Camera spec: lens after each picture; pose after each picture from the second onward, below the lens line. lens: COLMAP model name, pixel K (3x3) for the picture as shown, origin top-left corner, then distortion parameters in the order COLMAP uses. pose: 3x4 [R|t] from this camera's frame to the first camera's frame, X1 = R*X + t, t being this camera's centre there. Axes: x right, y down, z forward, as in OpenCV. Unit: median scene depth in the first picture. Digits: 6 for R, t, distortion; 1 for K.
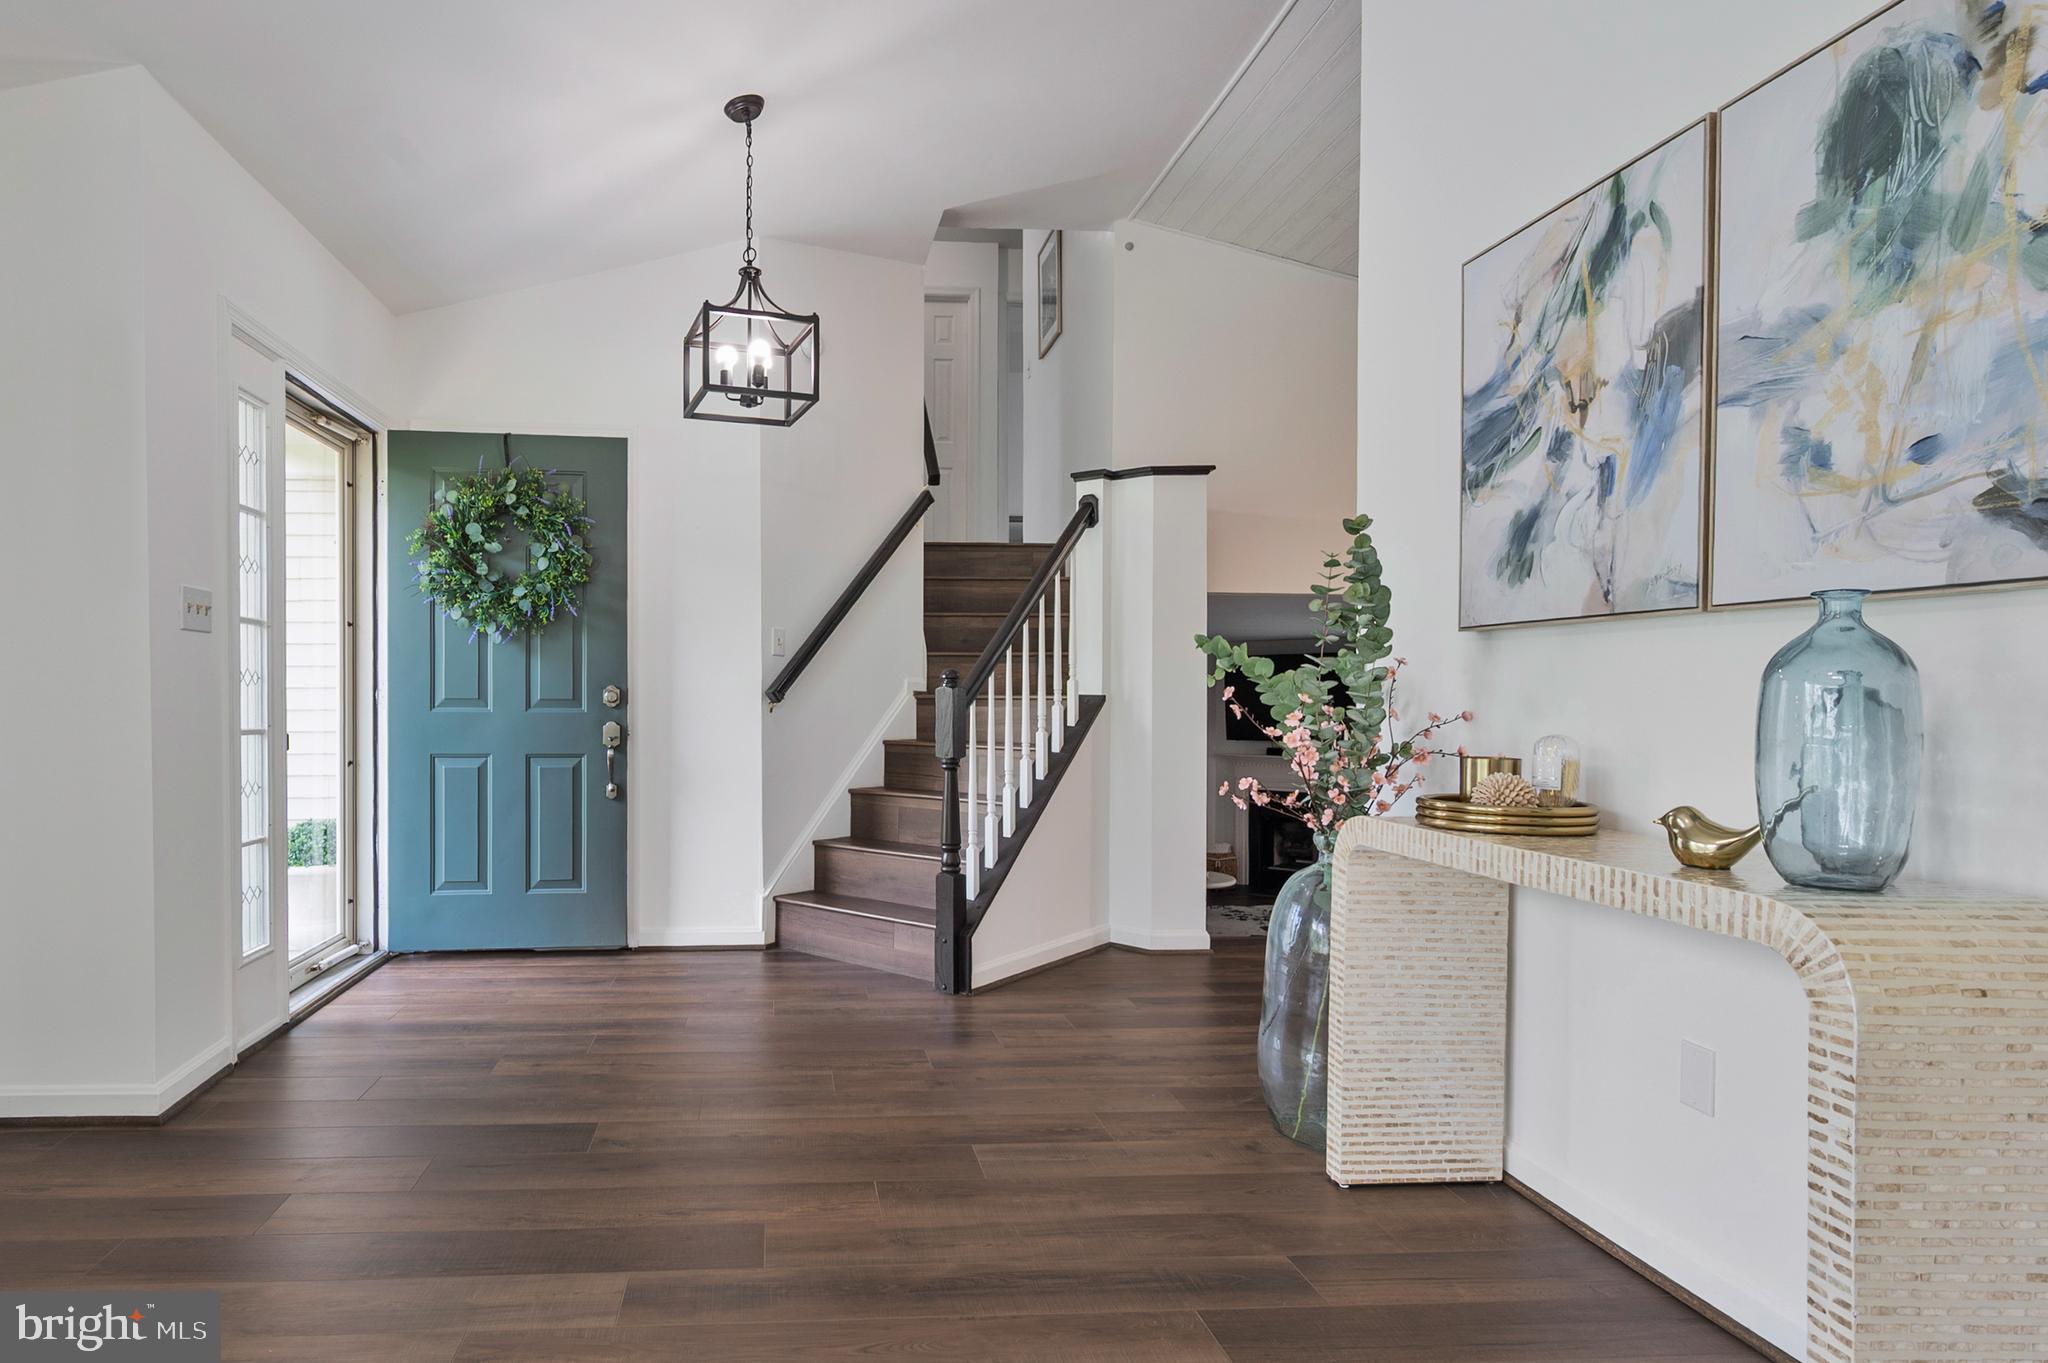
lens RADIAL K [[1187.4, 0, 1023.6], [0, 1187.4, 700.4], [0, 0, 1]] dist [-0.001596, 0.000437]
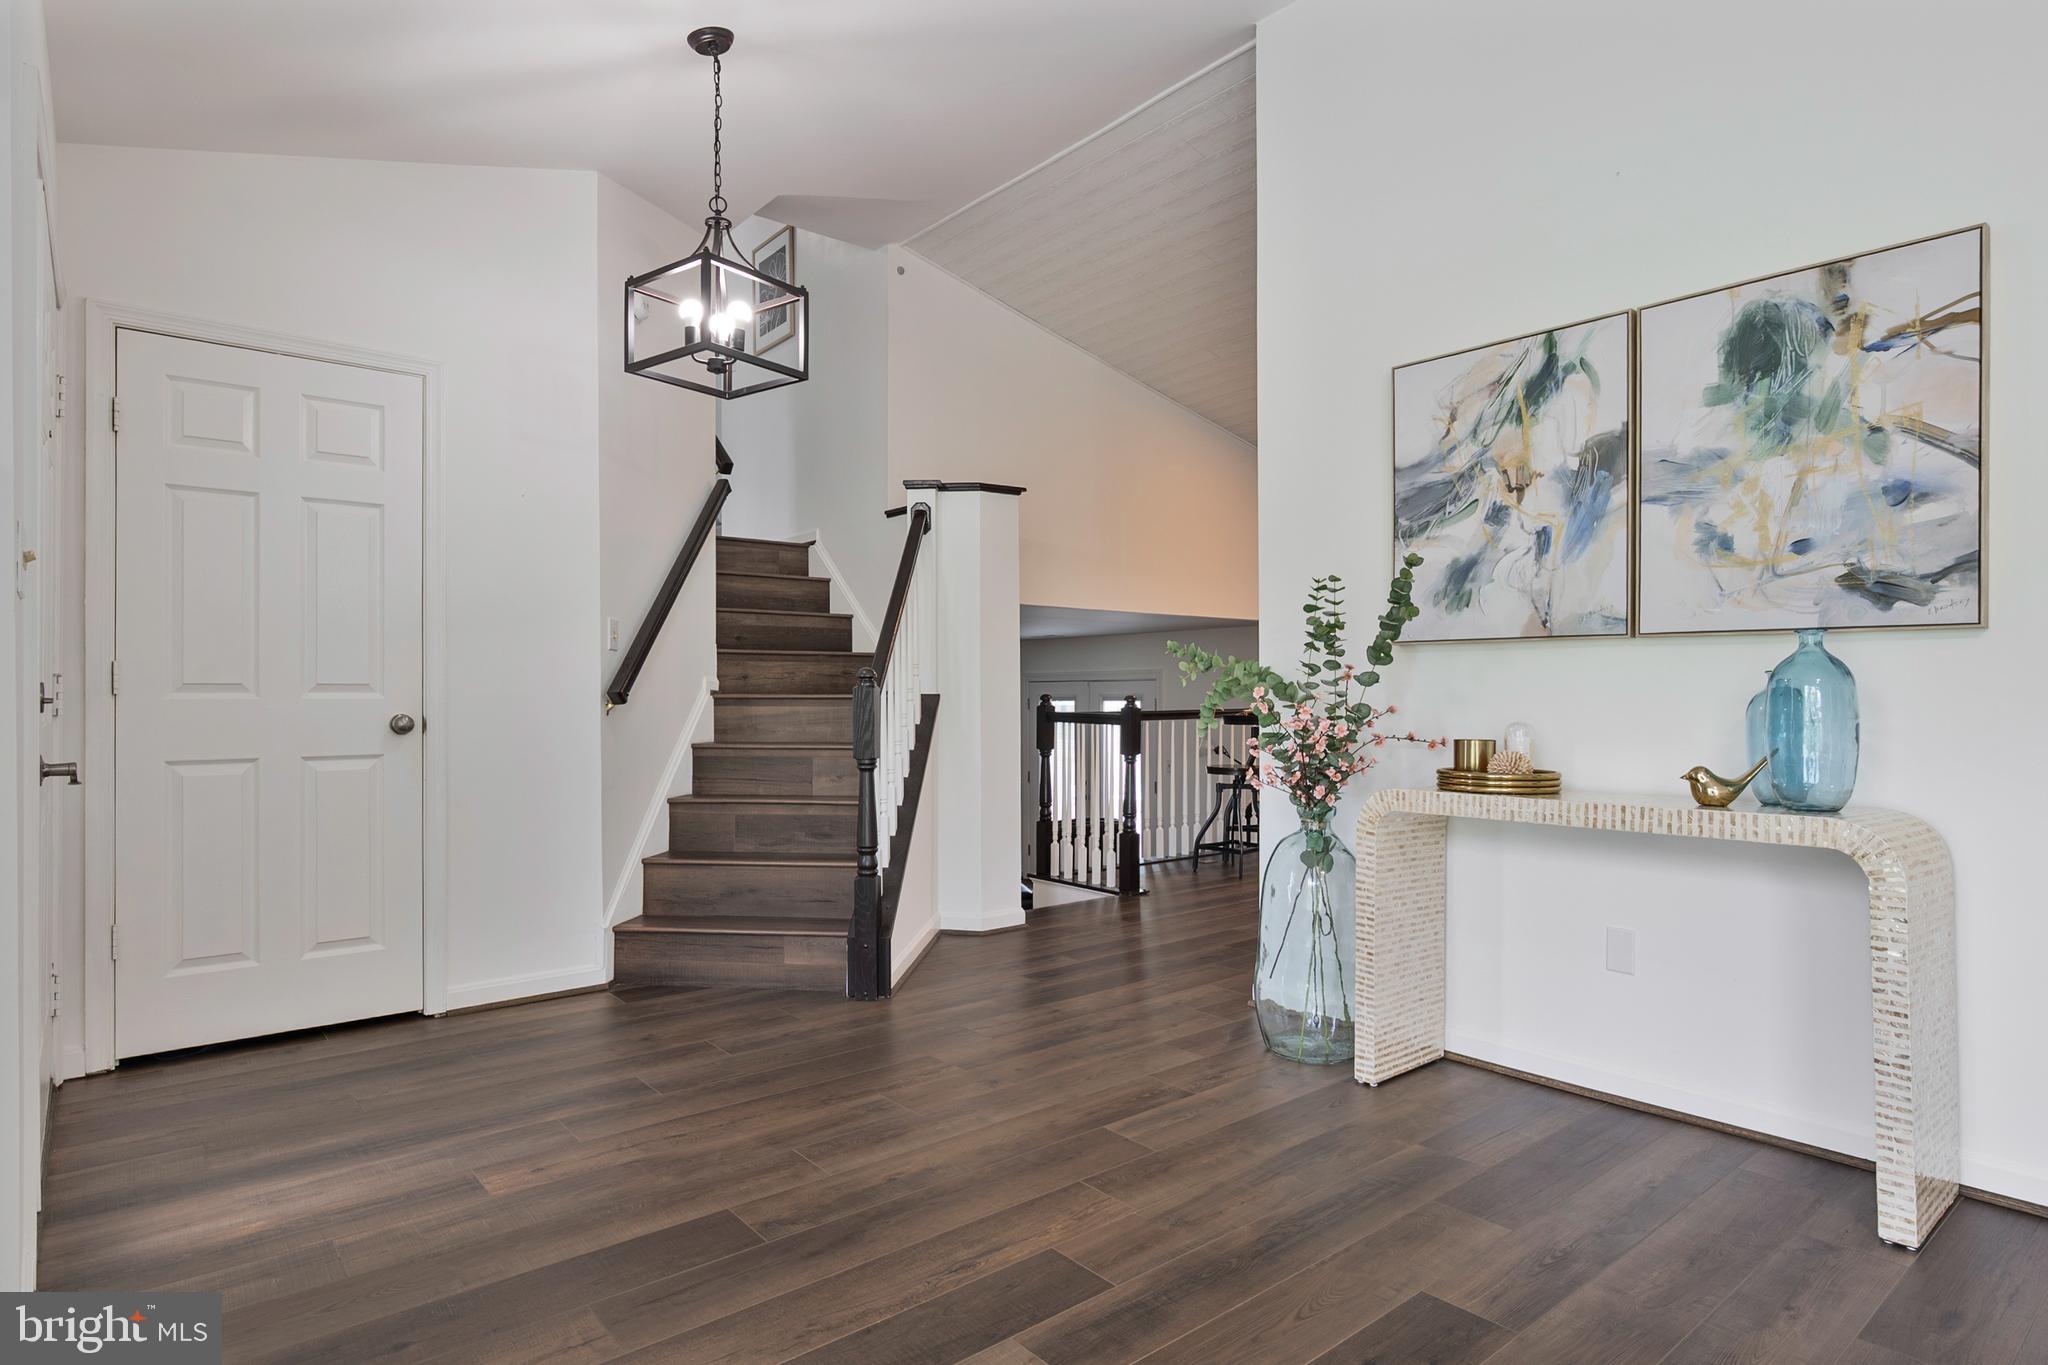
lens RADIAL K [[1097.9, 0, 1022.3], [0, 1097.9, 674.3], [0, 0, 1]] dist [0.000420, -0.001564]
pose [[0.809178, 0.007194, 0.587520, -0.814659], [0.005498, 0.999789, -0.019814, -0.004545], [-0.587539, 0.019263, 0.808967, 0.309257]]
